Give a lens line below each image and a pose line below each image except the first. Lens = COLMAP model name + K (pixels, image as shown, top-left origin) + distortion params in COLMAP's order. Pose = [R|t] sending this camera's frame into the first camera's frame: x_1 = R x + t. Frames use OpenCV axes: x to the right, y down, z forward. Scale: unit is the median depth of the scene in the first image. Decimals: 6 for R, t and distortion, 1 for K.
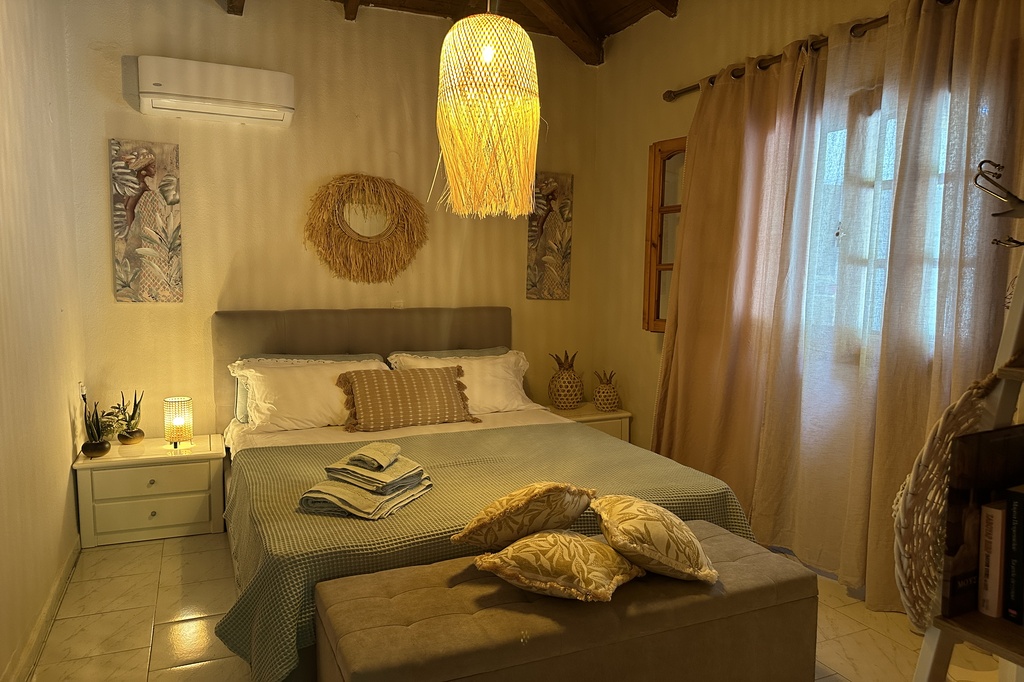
lens RADIAL K [[715.6, 0, 503.3], [0, 715.6, 369.5], [0, 0, 1]] dist [0.083642, -0.109352]
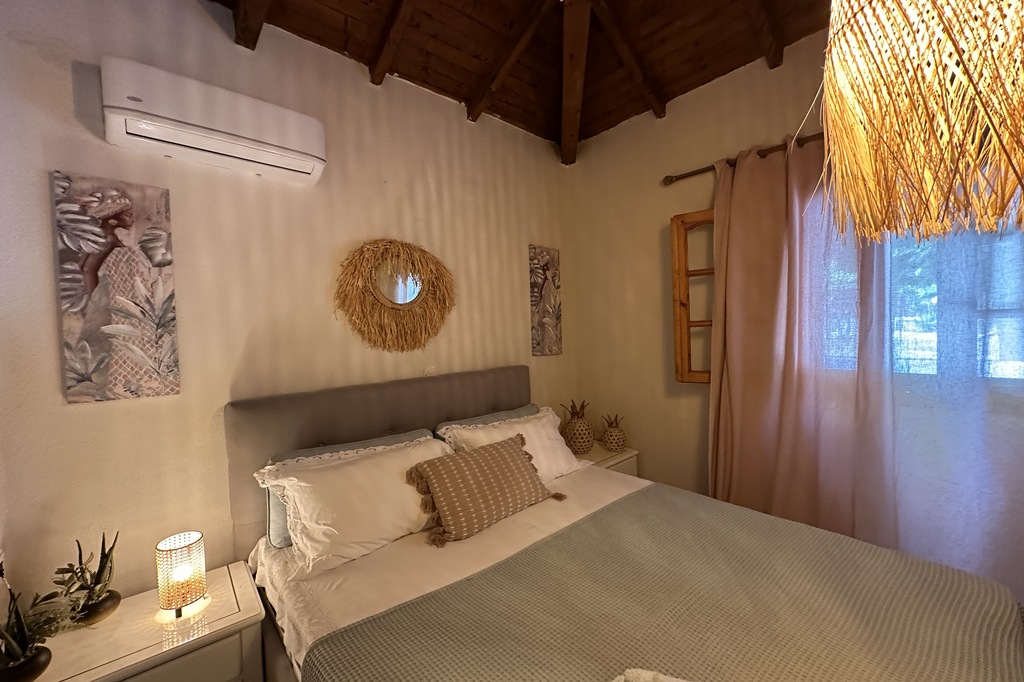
lens RADIAL K [[407.4, 0, 509.1], [0, 407.4, 352.9], [0, 0, 1]] dist [-0.002043, 0.001201]
pose [[0.951122, -0.055710, 0.303750, -0.253120], [0.077570, 0.995157, -0.060372, -0.086875], [-0.298915, 0.080983, 0.950837, 0.512901]]
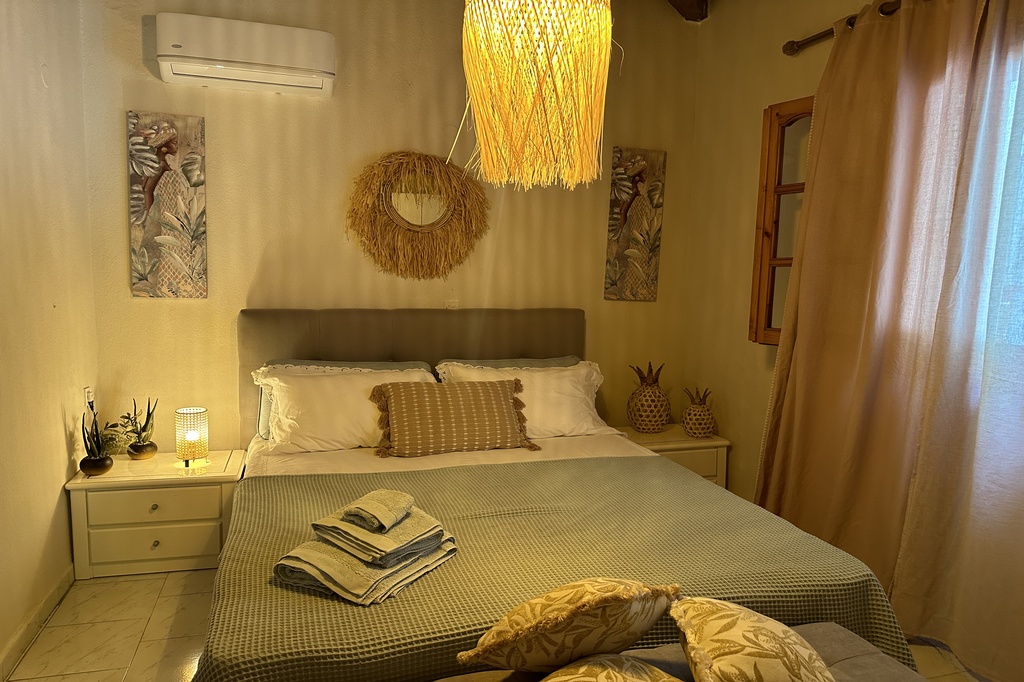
lens RADIAL K [[715.6, 0, 502.9], [0, 715.6, 373.2], [0, 0, 1]] dist [0.083642, -0.109352]
pose [[0.992071, 0.028312, -0.122451, 0.025010], [-0.027221, 0.999574, 0.010574, -0.022103], [0.122698, -0.007157, 0.992418, 0.181257]]
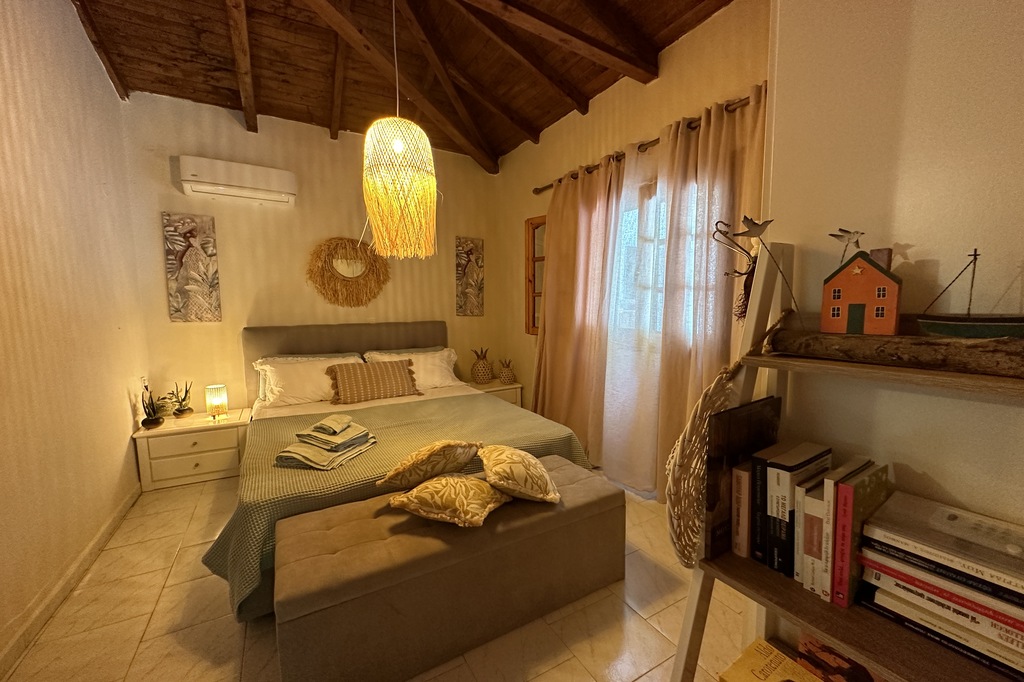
lens RADIAL K [[407.4, 0, 509.9], [0, 407.4, 358.8], [0, 0, 1]] dist [-0.002043, 0.001201]
pose [[0.992859, -0.026823, 0.116239, 0.055661], [0.026514, 0.999640, 0.004208, -0.003401], [-0.116310, -0.001097, 0.993212, 0.096076]]
